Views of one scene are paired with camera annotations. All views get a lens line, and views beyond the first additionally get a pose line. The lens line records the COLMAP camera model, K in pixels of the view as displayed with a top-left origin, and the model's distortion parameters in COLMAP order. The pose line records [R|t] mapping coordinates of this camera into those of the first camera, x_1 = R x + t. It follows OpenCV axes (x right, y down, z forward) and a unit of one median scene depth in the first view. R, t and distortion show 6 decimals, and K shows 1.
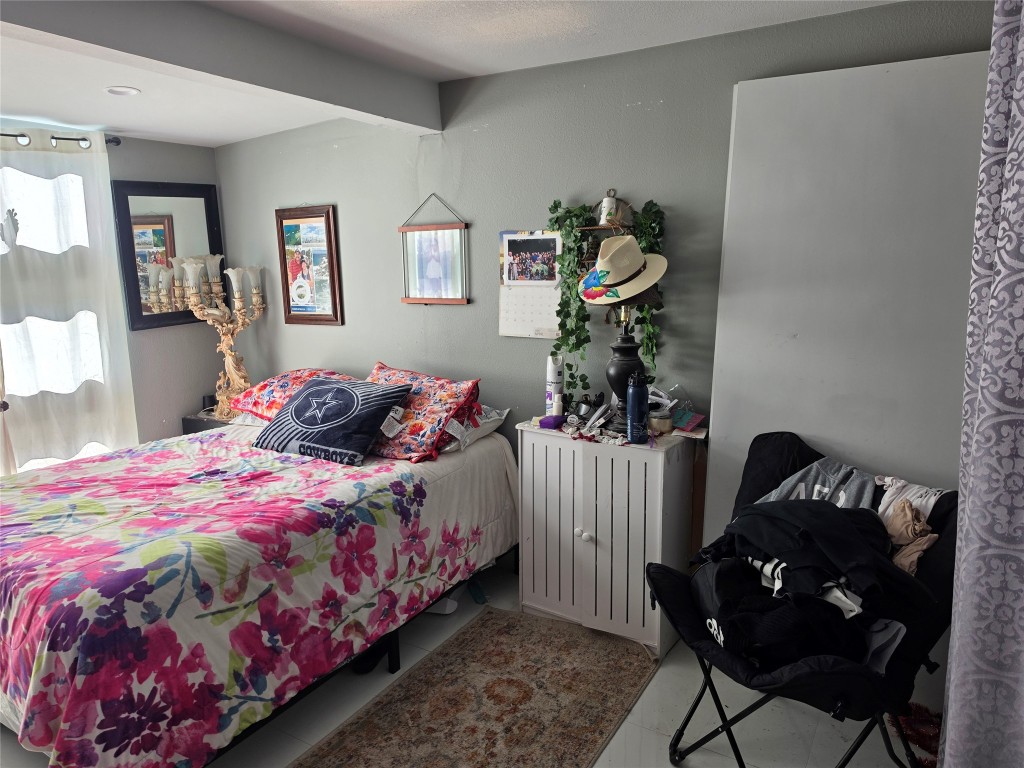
lens RADIAL K [[713.0, 0, 512.9], [0, 713.0, 367.2], [0, 0, 1]] dist [0.054268, -0.081196]
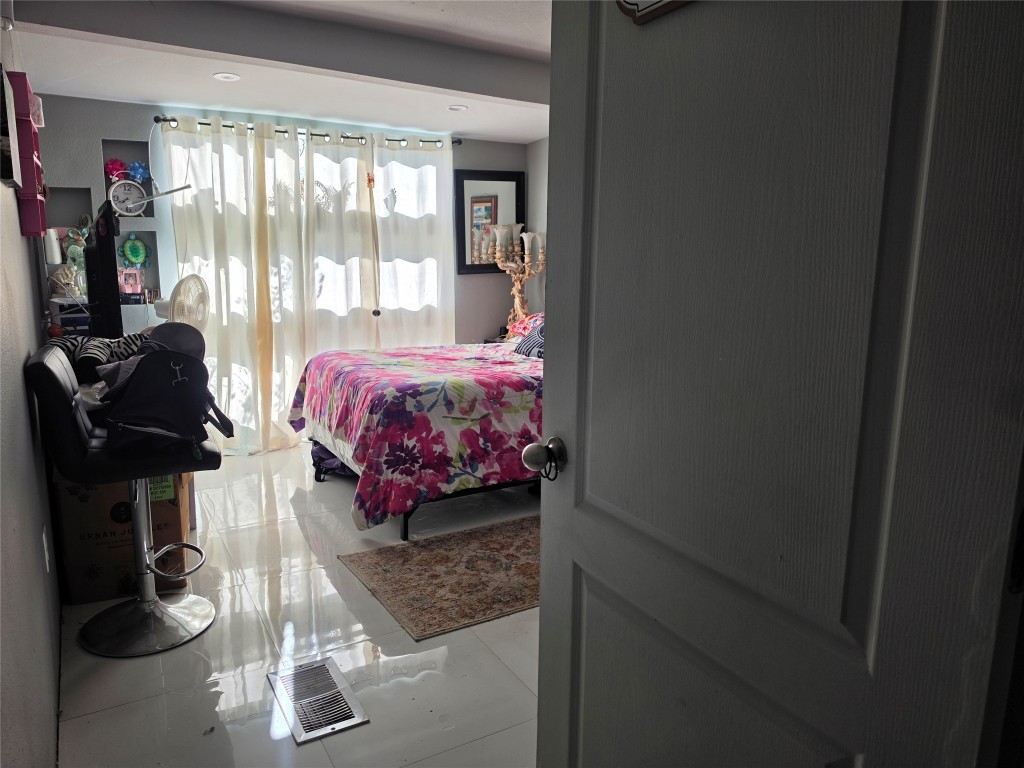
lens RADIAL K [[713.0, 0, 512.9], [0, 713.0, 367.2], [0, 0, 1]] dist [0.054268, -0.081196]
pose [[0.887999, 0.103310, -0.448091, 0.408390], [-0.098386, 0.994556, 0.034325, 0.132524], [0.449198, 0.013606, 0.893329, -0.404424]]
